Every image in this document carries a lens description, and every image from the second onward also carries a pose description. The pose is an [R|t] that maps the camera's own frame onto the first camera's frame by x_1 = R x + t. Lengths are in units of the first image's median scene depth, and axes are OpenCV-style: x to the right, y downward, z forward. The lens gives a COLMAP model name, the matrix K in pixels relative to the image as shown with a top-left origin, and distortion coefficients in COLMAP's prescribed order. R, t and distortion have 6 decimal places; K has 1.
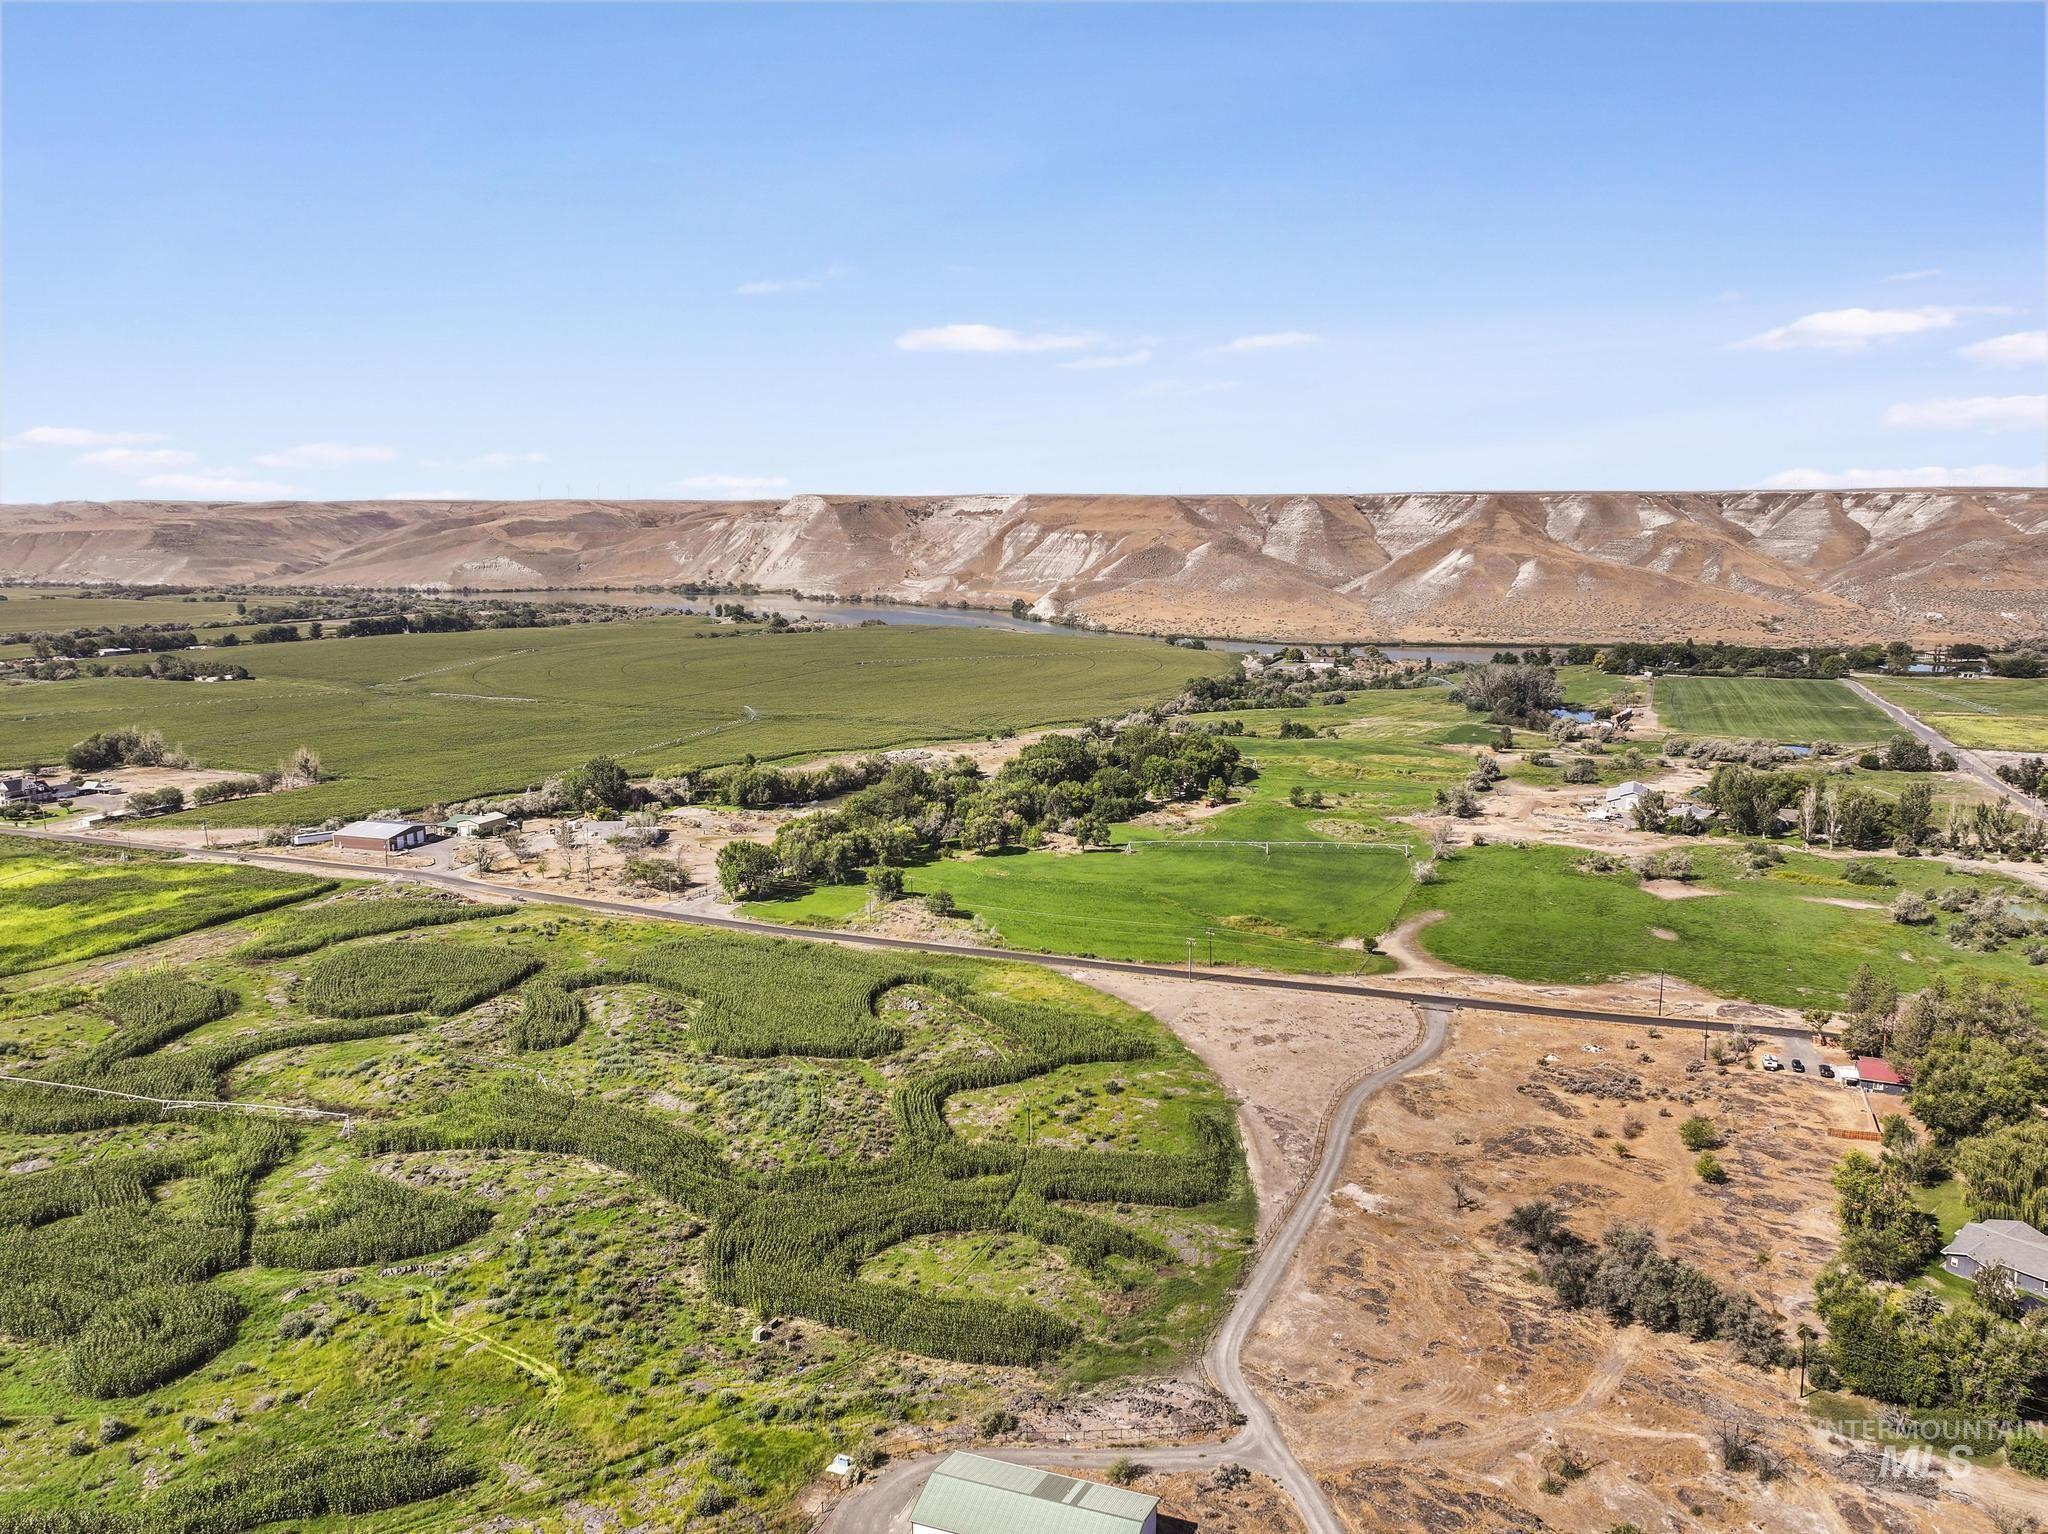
lens RADIAL K [[1466.9, 0, 1030.6], [0, 1466.9, 760.1], [0, 0, 1]] dist [0.002648, 0.004559]
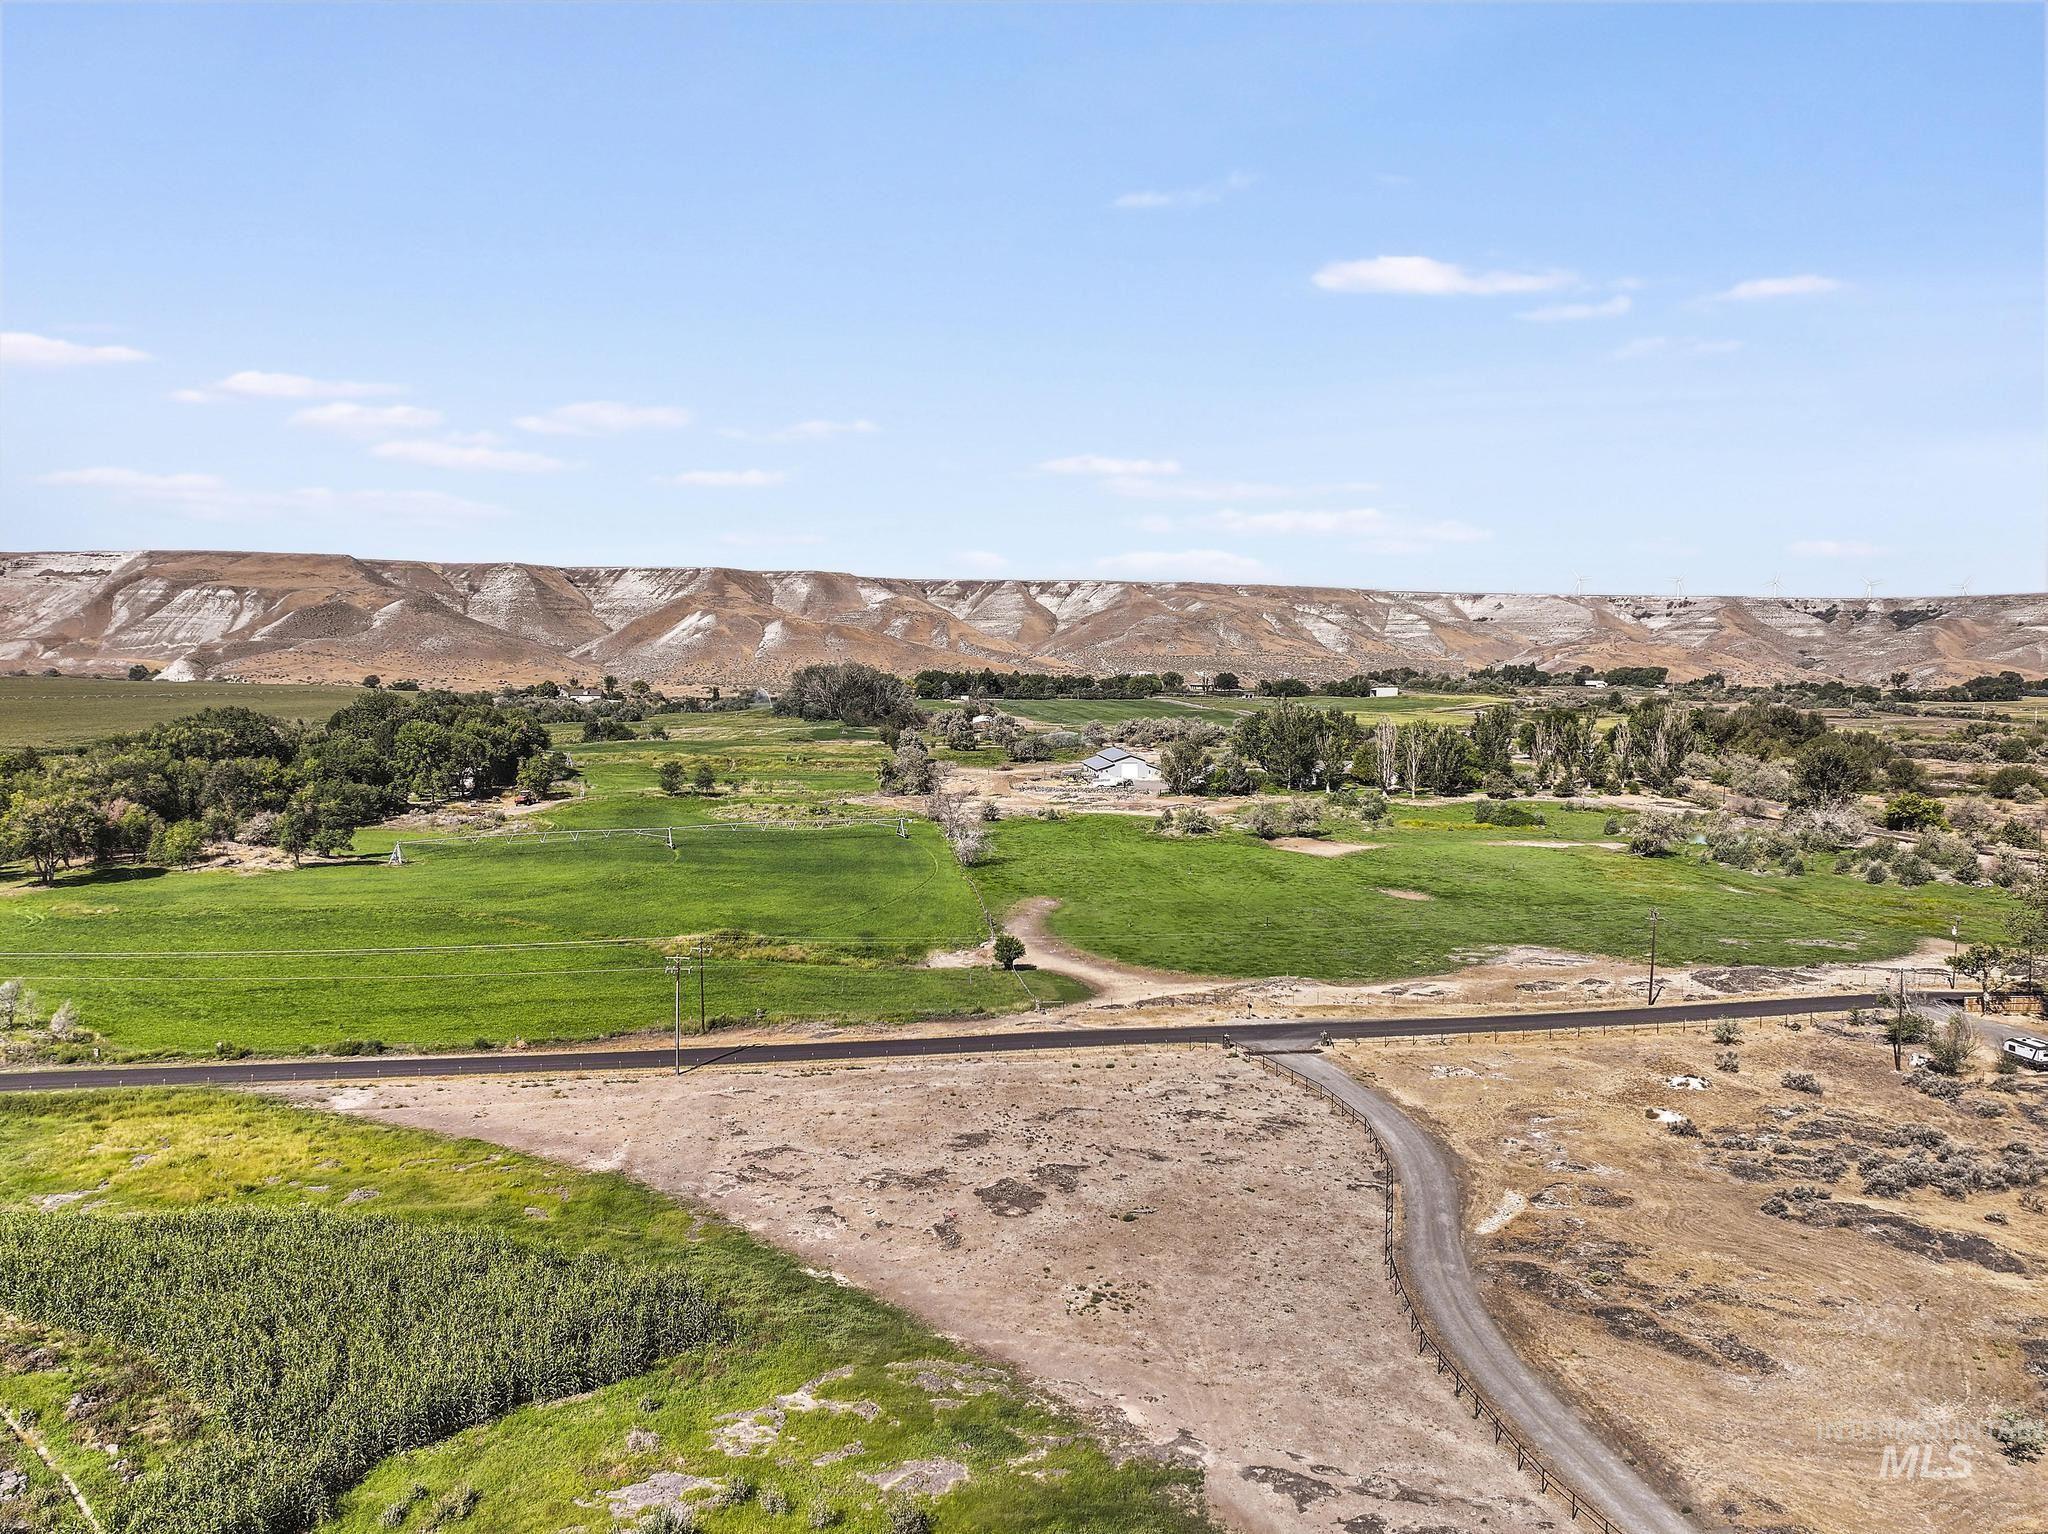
lens RADIAL K [[1466.9, 0, 1030.6], [0, 1466.9, 760.1], [0, 0, 1]] dist [0.002648, 0.004559]
pose [[0.859361, -0.026201, 0.510698, -0.001129], [0.065646, 0.996076, -0.059361, 0.026596], [-0.507138, 0.084538, 0.857709, 0.166974]]
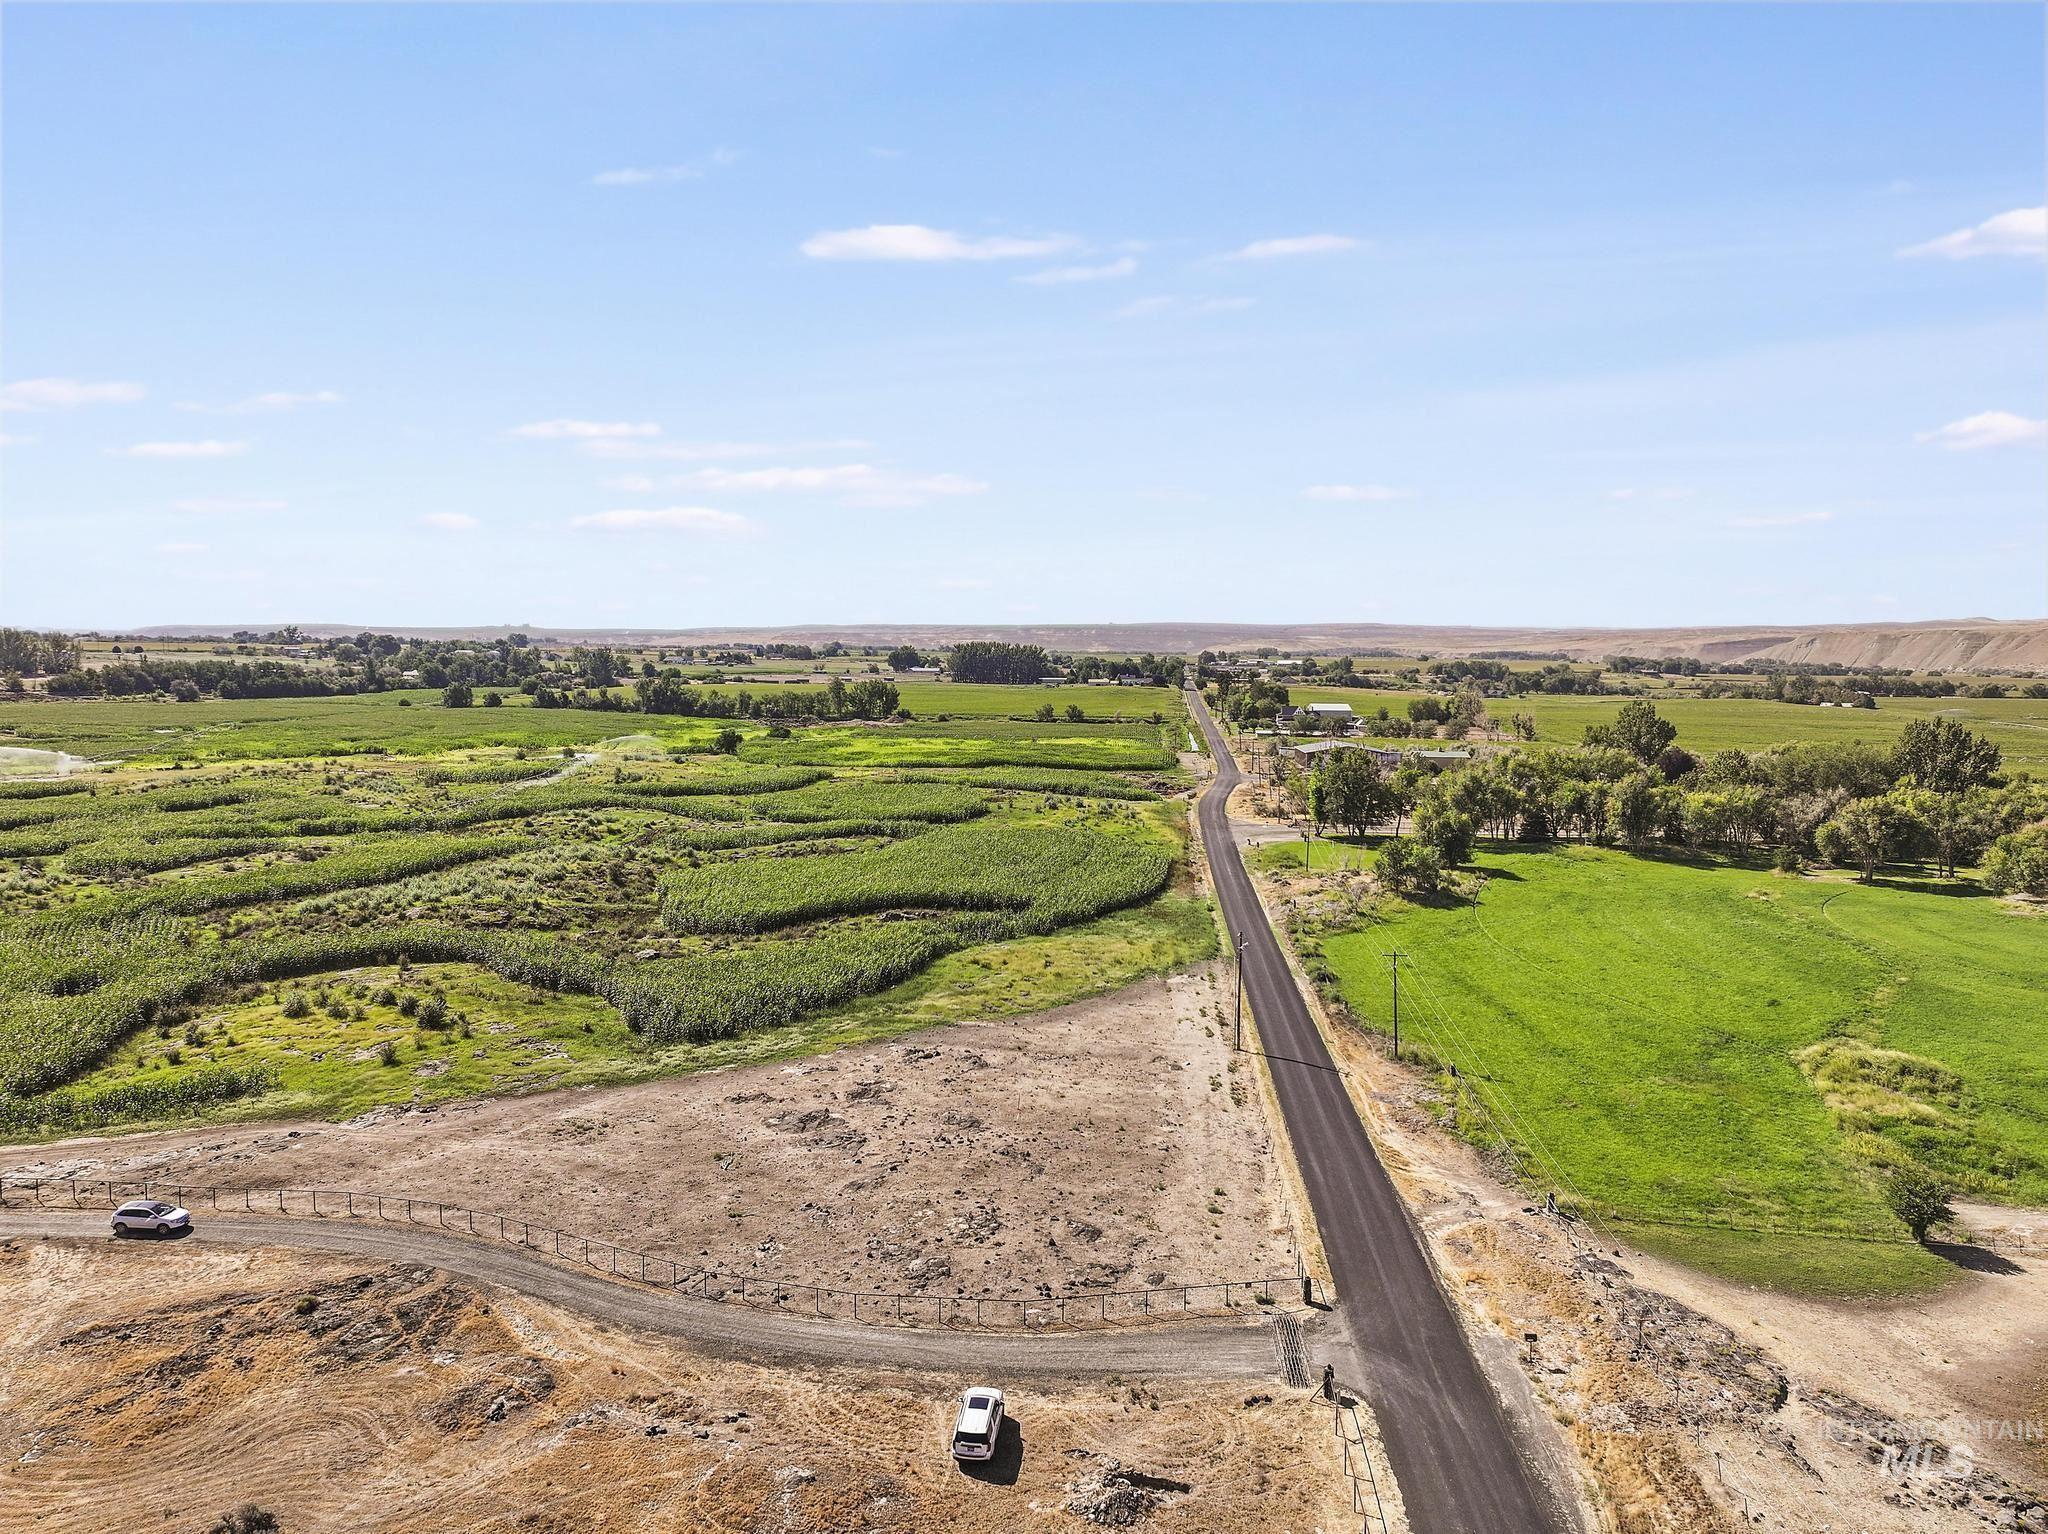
lens RADIAL K [[1447.7, 0, 1029.9], [0, 1447.7, 771.1], [0, 0, 1]] dist [-0.005186, 0.018143]
pose [[0.280974, 0.090270, -0.955461, 0.119736], [-0.164453, 0.985370, 0.044735, 0.019307], [0.945520, 0.144559, 0.291709, 0.222128]]
